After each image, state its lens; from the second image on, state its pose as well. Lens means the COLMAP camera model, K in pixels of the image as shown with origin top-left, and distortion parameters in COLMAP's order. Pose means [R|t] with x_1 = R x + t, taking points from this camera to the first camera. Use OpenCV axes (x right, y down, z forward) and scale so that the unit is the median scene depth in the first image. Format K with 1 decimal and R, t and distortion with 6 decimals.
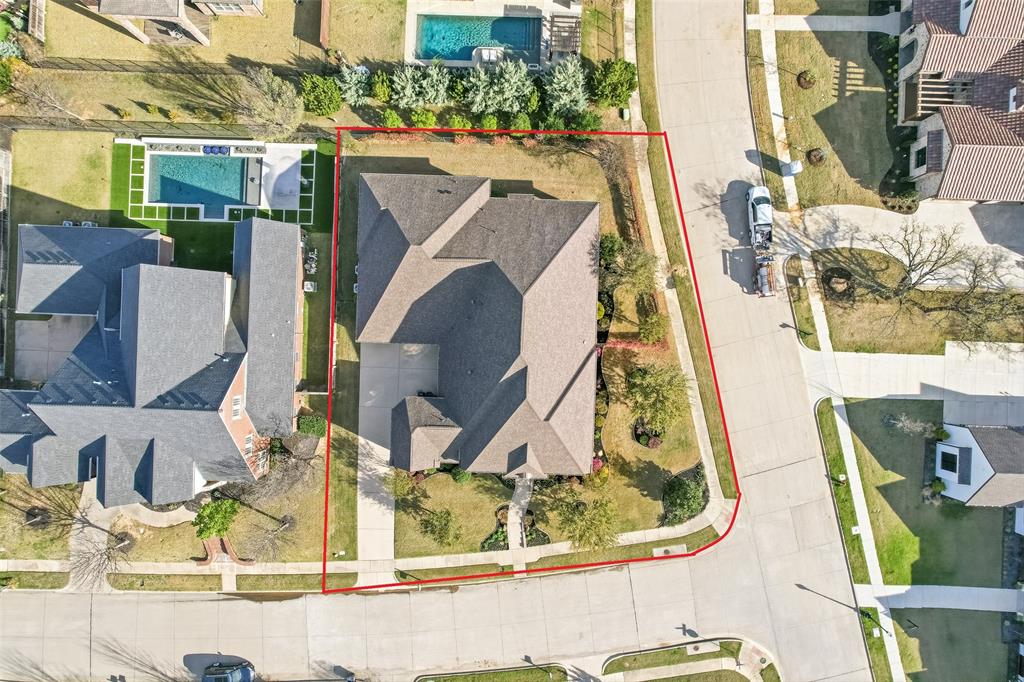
lens RADIAL K [[652.4, 0, 517.3], [0, 652.4, 343.4], [0, 0, 1]] dist [-0.084076, 0.077896]
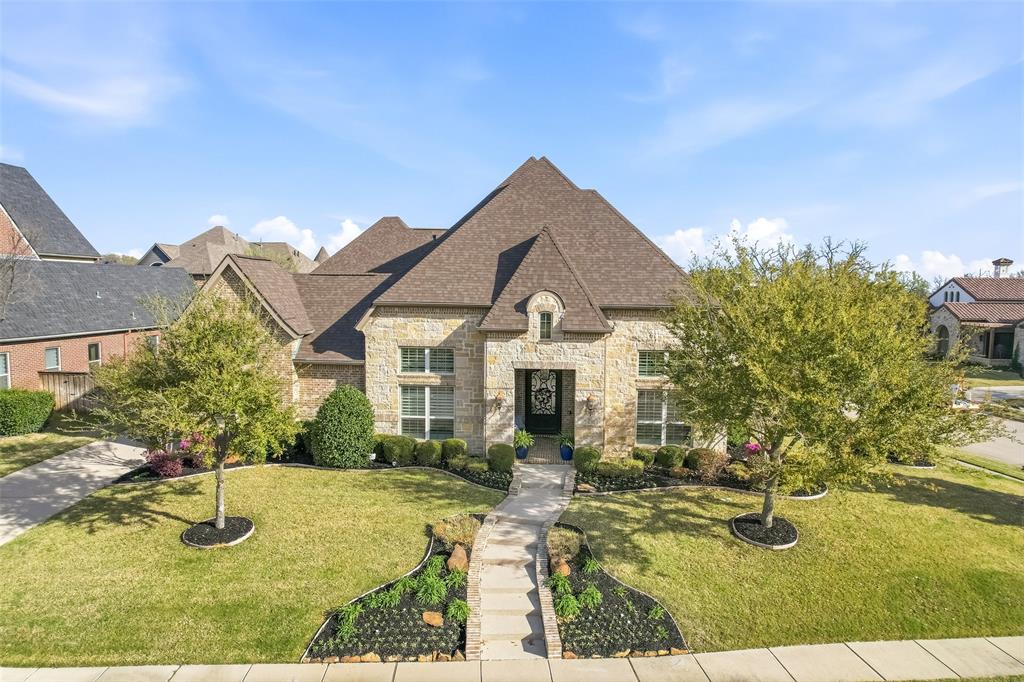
lens RADIAL K [[652.4, 0, 517.3], [0, 652.4, 343.4], [0, 0, 1]] dist [-0.084076, 0.077896]
pose [[0.999728, 0.009202, -0.021410, 0.004856], [-0.022185, 0.094608, -0.995267, 0.496198], [-0.007133, 0.995472, 0.094786, 0.904602]]
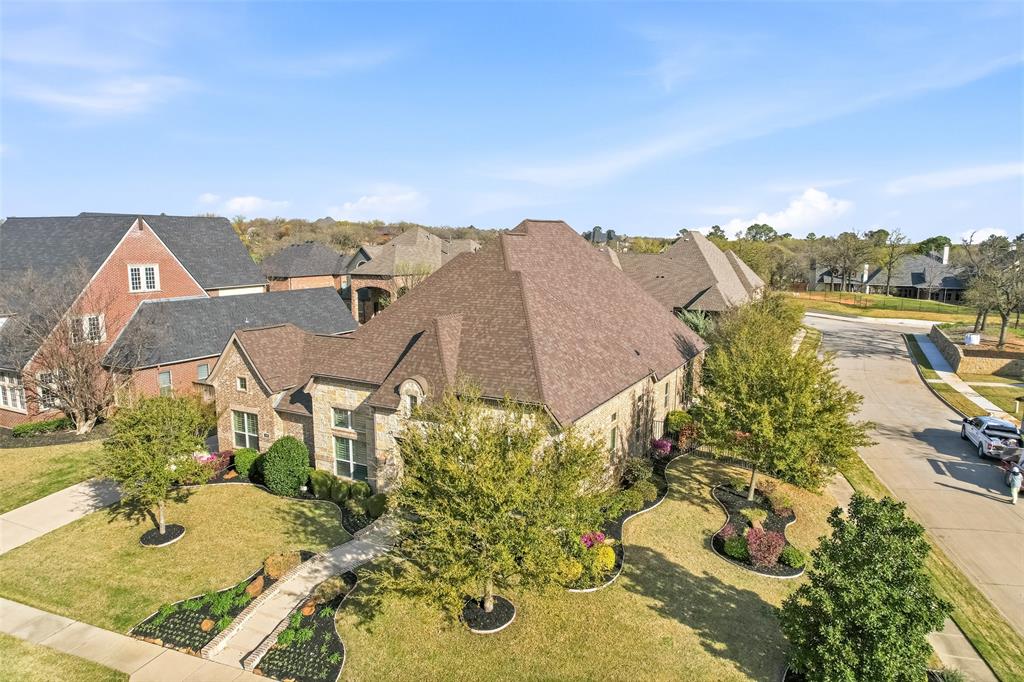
lens RADIAL K [[652.4, 0, 517.3], [0, 652.4, 343.4], [0, 0, 1]] dist [-0.084076, 0.077896]
pose [[0.904618, 0.067437, -0.420854, 0.225847], [-0.426216, 0.148900, -0.892283, 0.496771], [0.002493, 0.986550, 0.163440, 0.826519]]
